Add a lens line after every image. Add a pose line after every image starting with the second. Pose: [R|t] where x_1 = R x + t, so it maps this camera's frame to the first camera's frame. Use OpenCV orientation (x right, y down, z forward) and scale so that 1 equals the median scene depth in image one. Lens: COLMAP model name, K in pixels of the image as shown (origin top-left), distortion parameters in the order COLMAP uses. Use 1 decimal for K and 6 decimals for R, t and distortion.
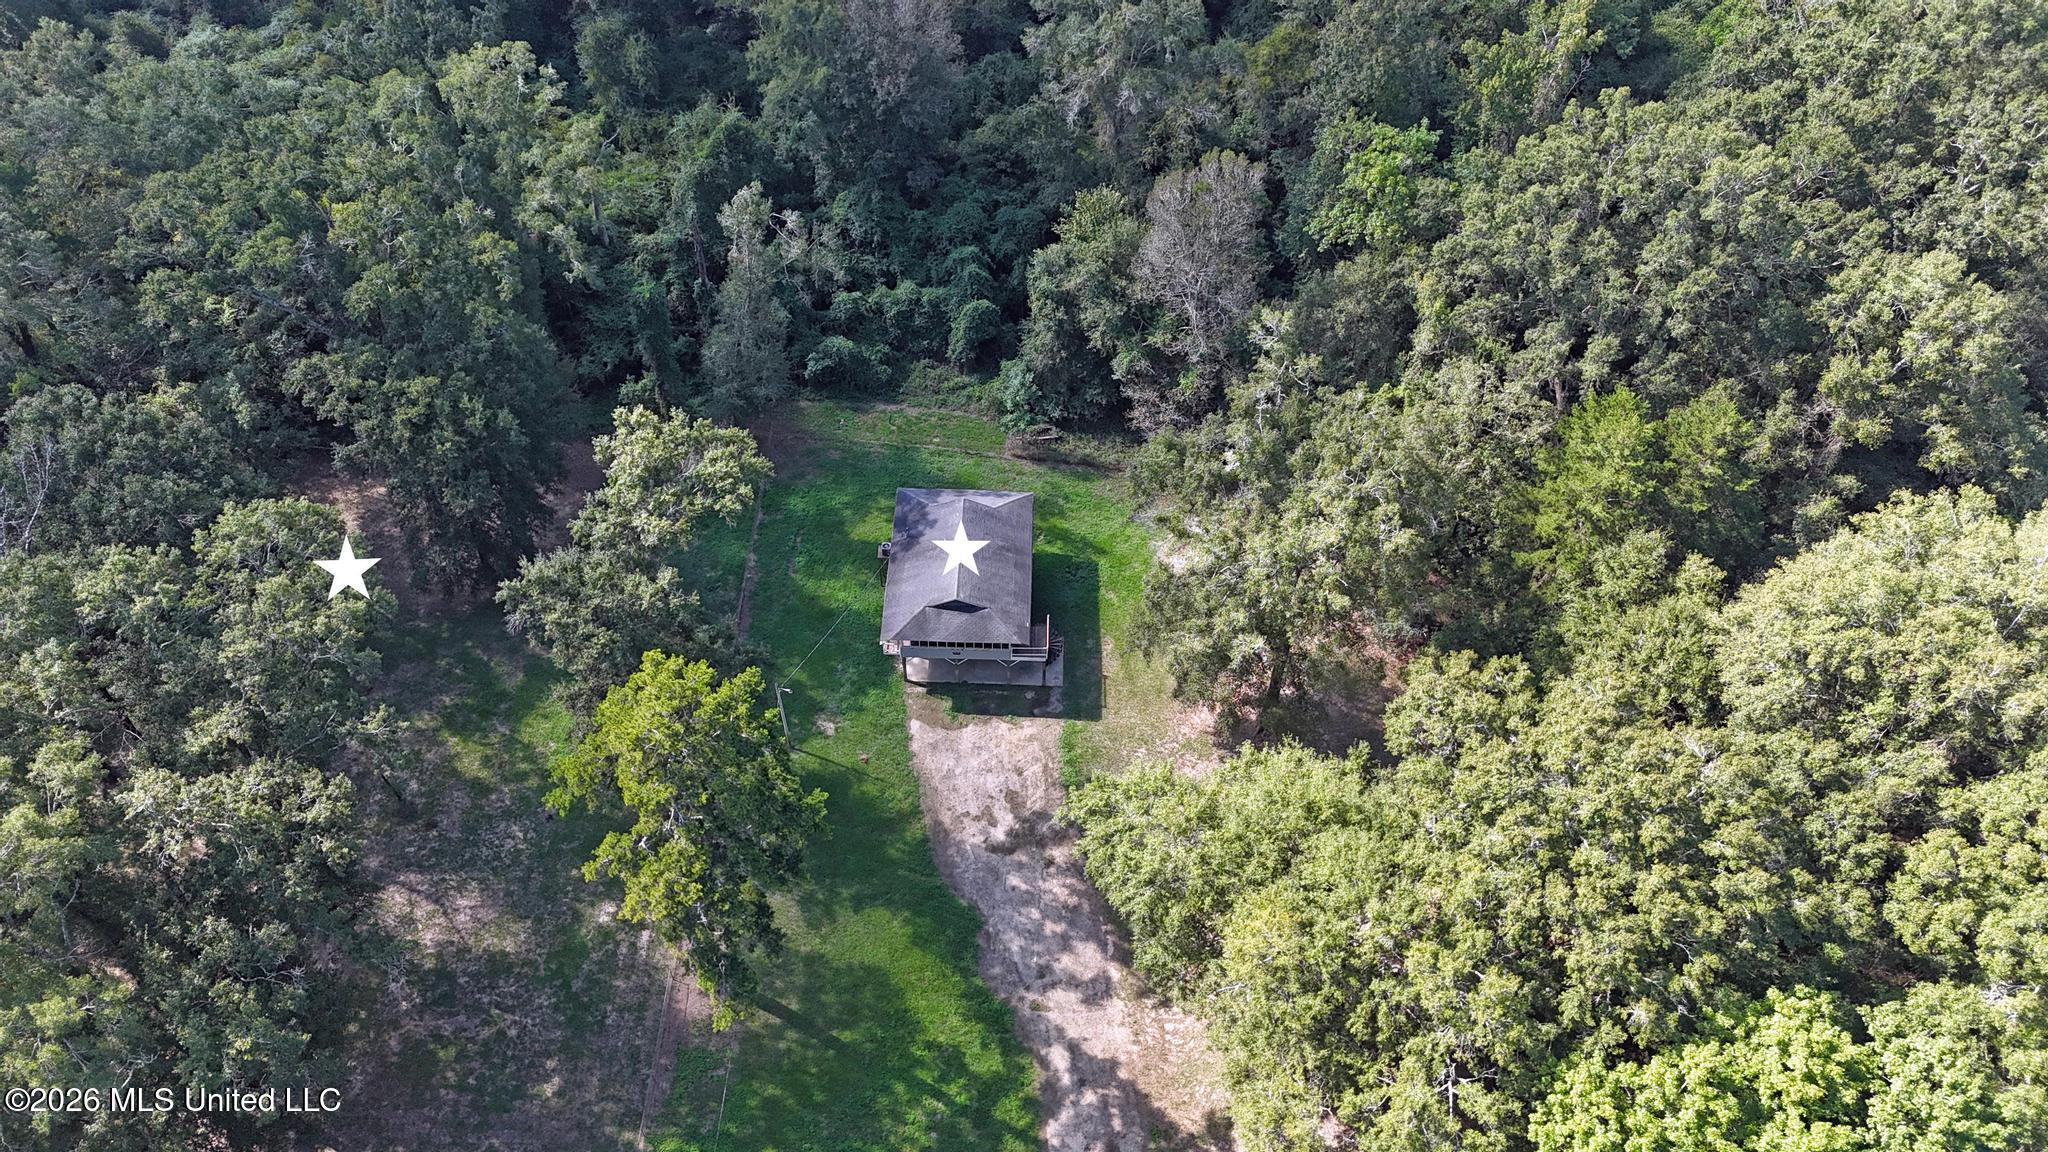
lens RADIAL K [[1489.5, 0, 1021.2], [0, 1489.5, 583.9], [0, 0, 1]] dist [0.065780, -0.043899]
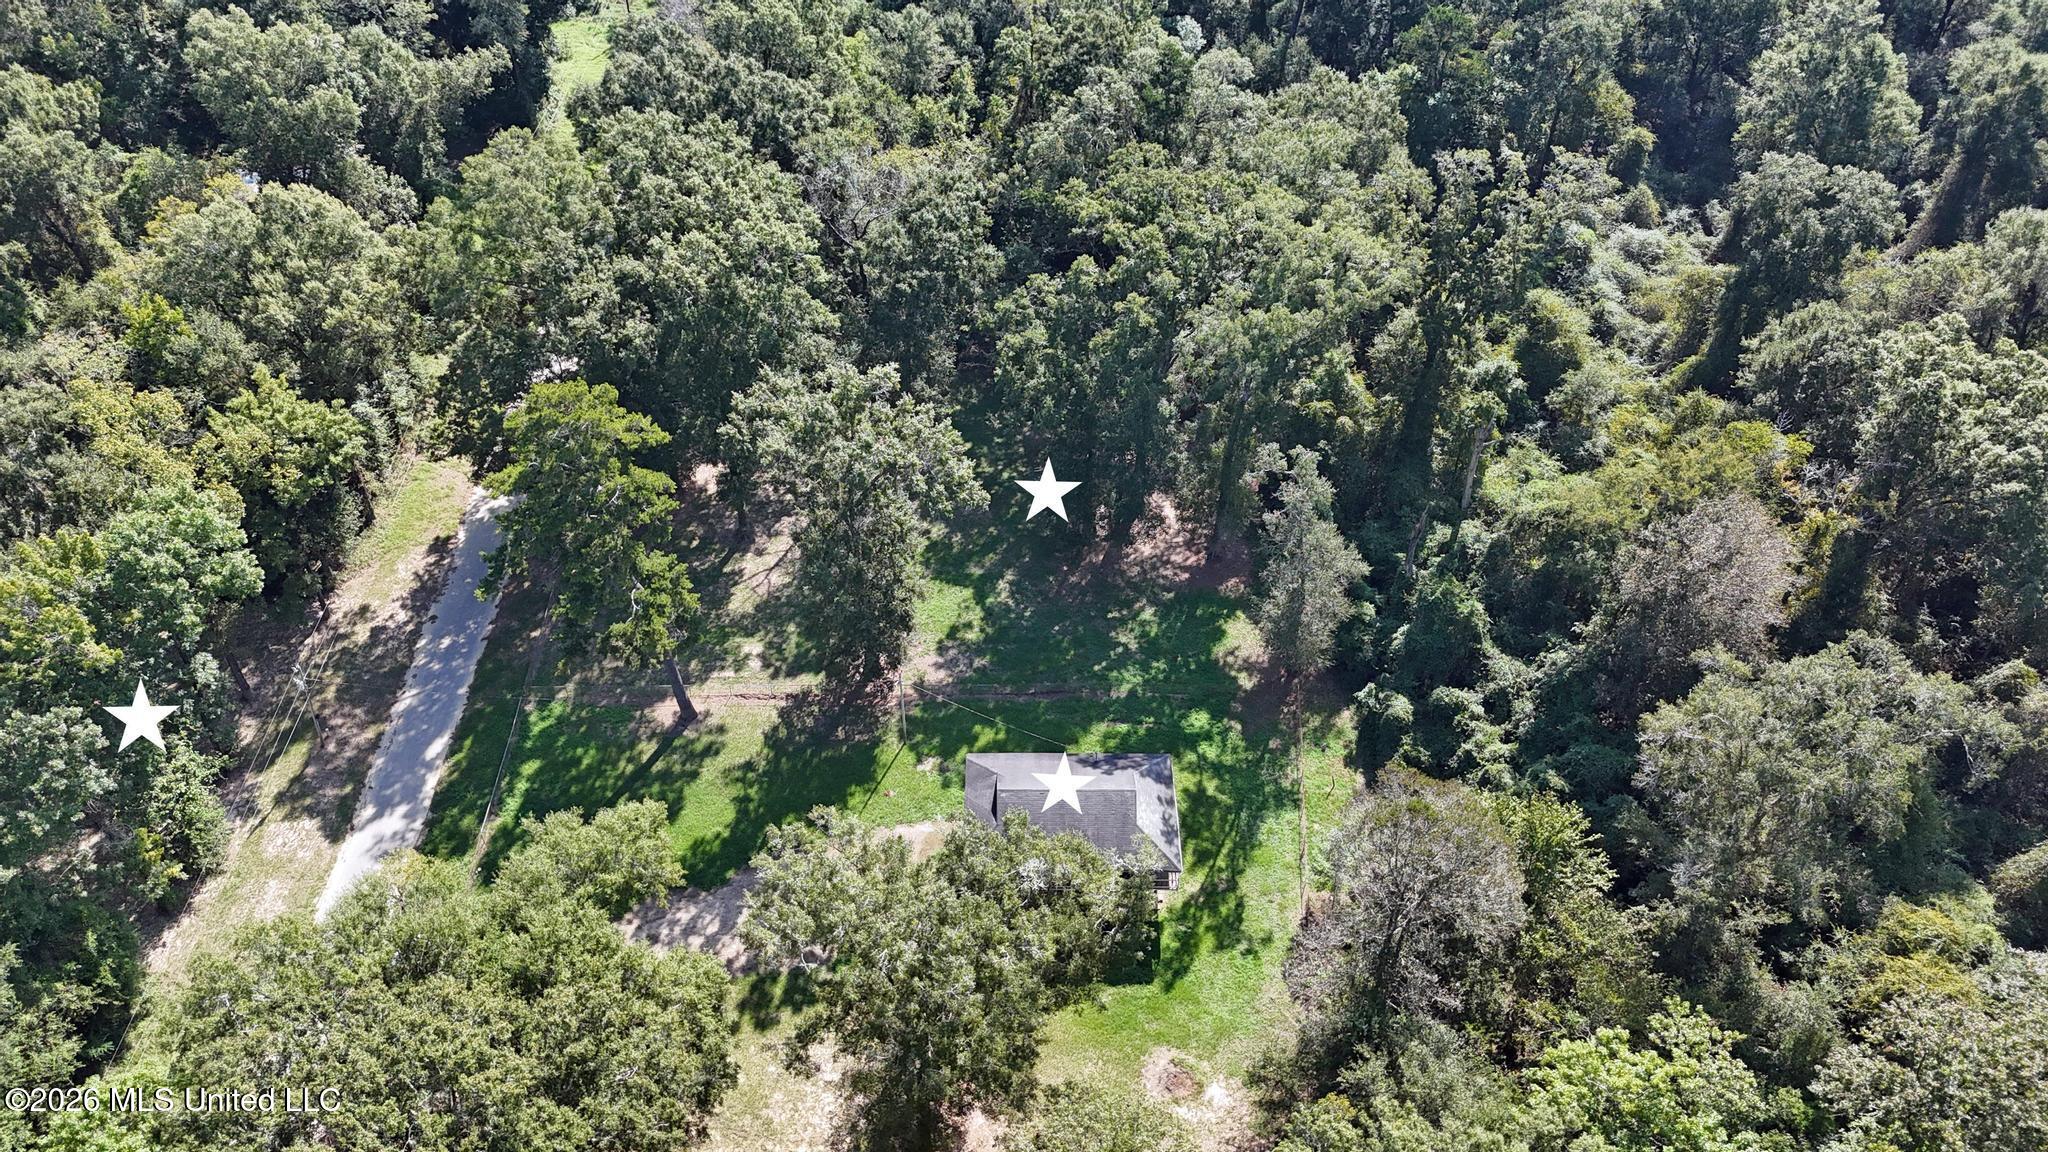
lens RADIAL K [[1489.5, 0, 1028.5], [0, 1489.5, 563.0], [0, 0, 1]] dist [0.065780, -0.043899]
pose [[0.033336, 0.651747, -0.757703, 0.681100], [-0.767594, 0.502217, 0.398217, -0.531230], [0.640069, 0.568334, 0.517019, 0.447305]]
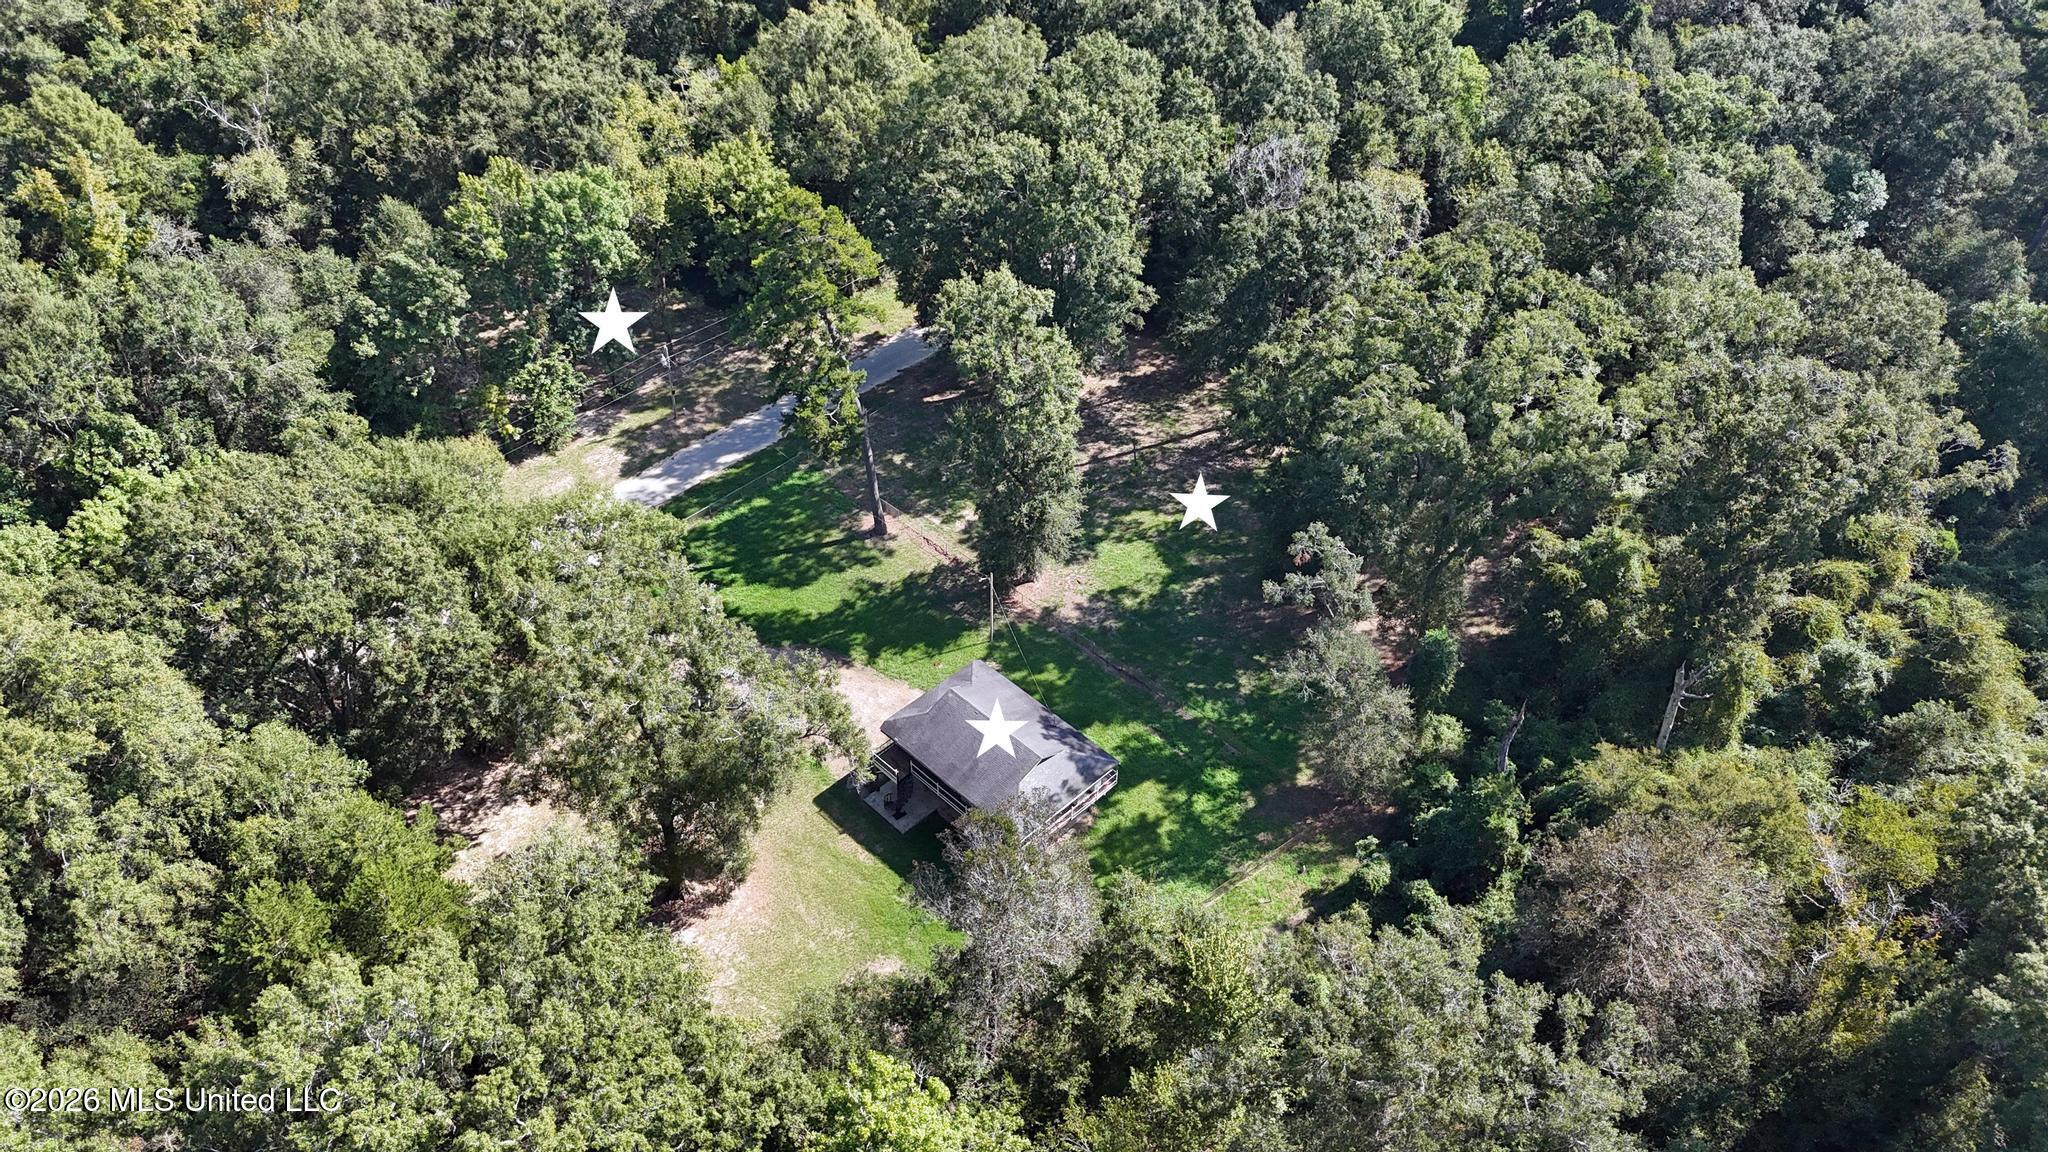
lens RADIAL K [[1489.5, 0, 1038.6], [0, 1489.5, 581.4], [0, 0, 1]] dist [0.065780, -0.043899]
pose [[-0.682585, 0.467713, -0.561535, 0.531000], [-0.574500, 0.131498, 0.807872, -0.998403], [0.451694, 0.874044, 0.178943, 0.843595]]
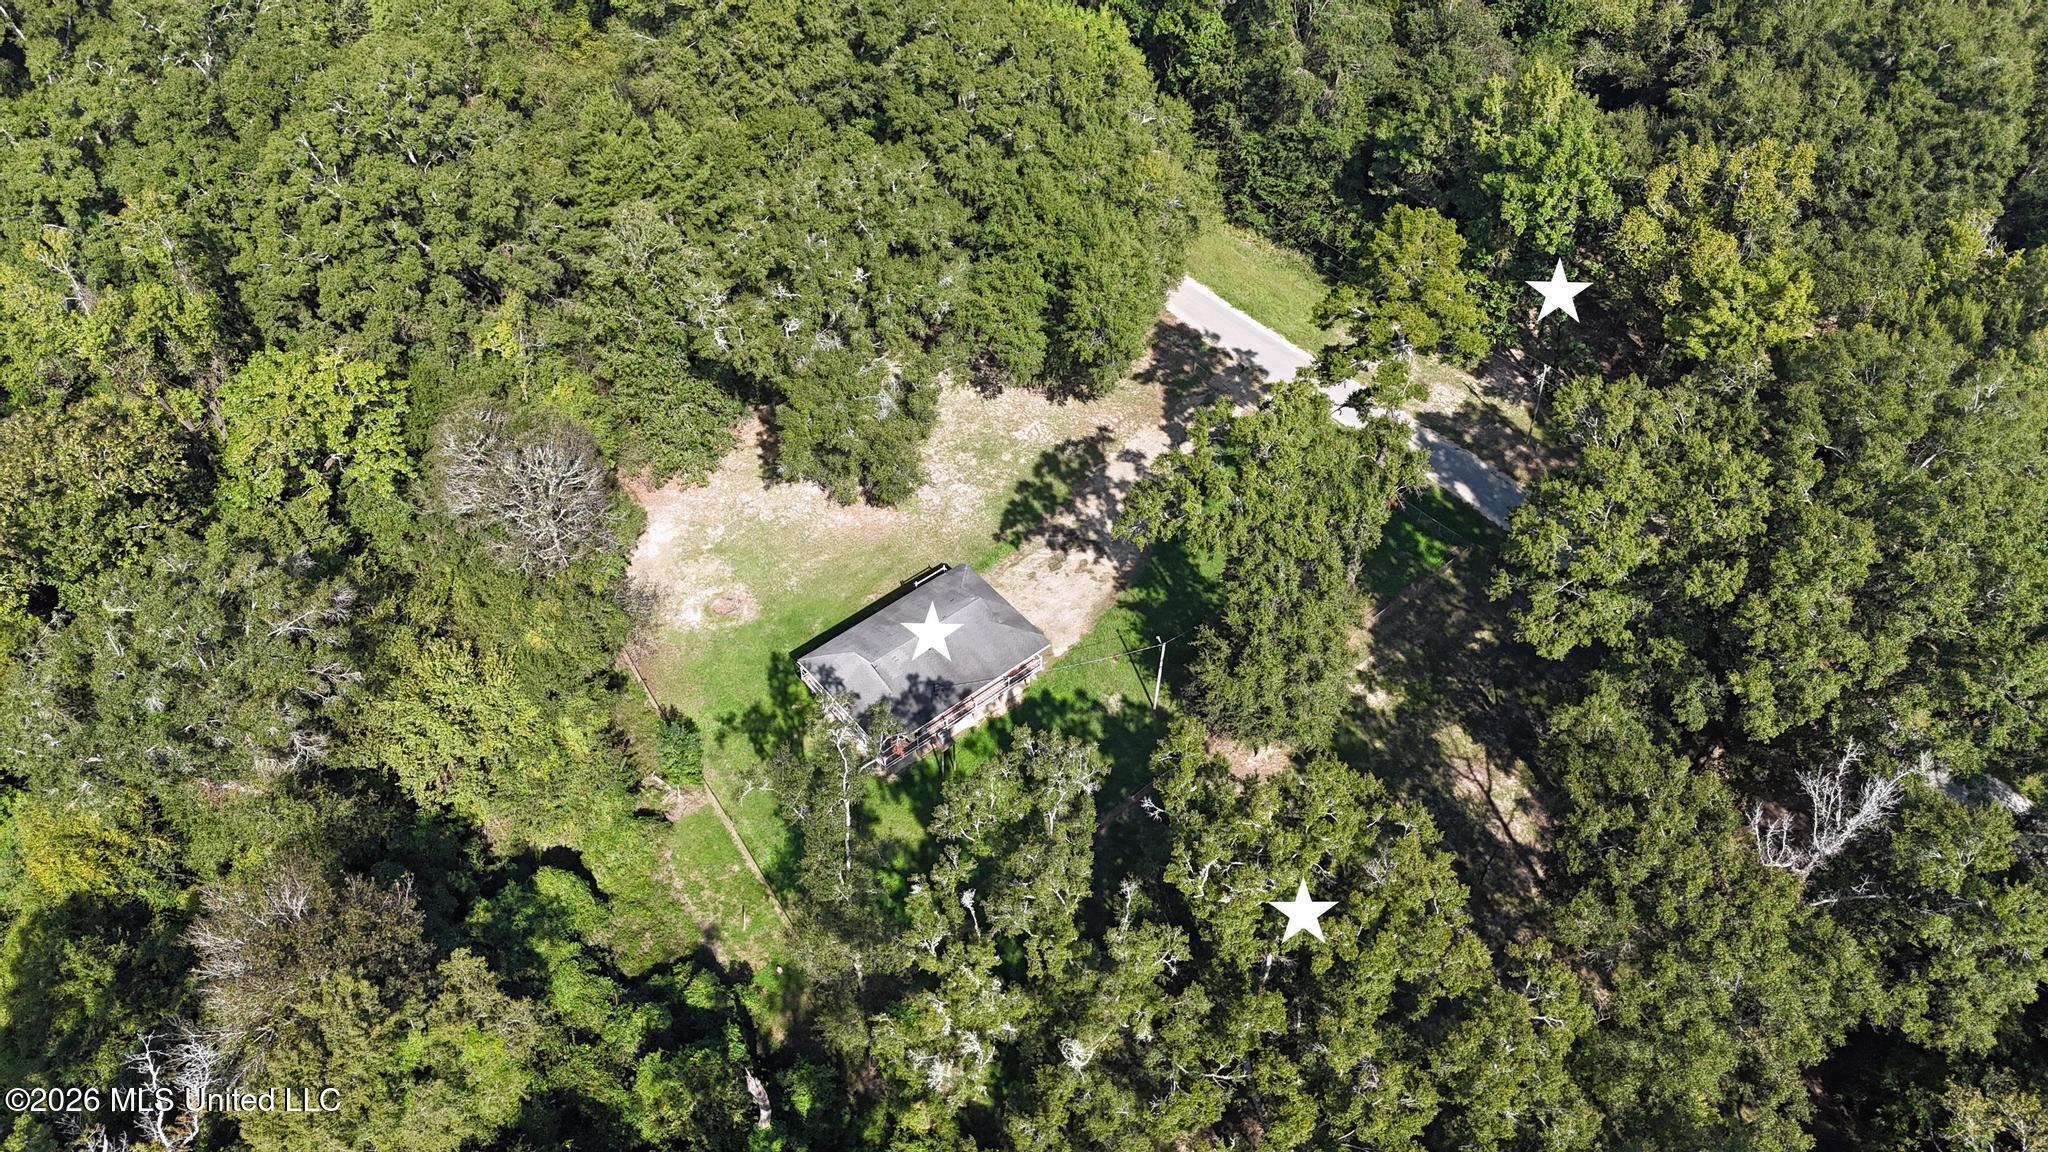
lens RADIAL K [[1489.5, 0, 1010.5], [0, 1489.5, 584.1], [0, 0, 1]] dist [0.065780, -0.043899]
pose [[-0.657515, -0.568382, 0.494587, -0.624100], [0.566703, 0.059505, 0.821770, -0.919040], [-0.496510, 0.820610, 0.282979, 0.753474]]
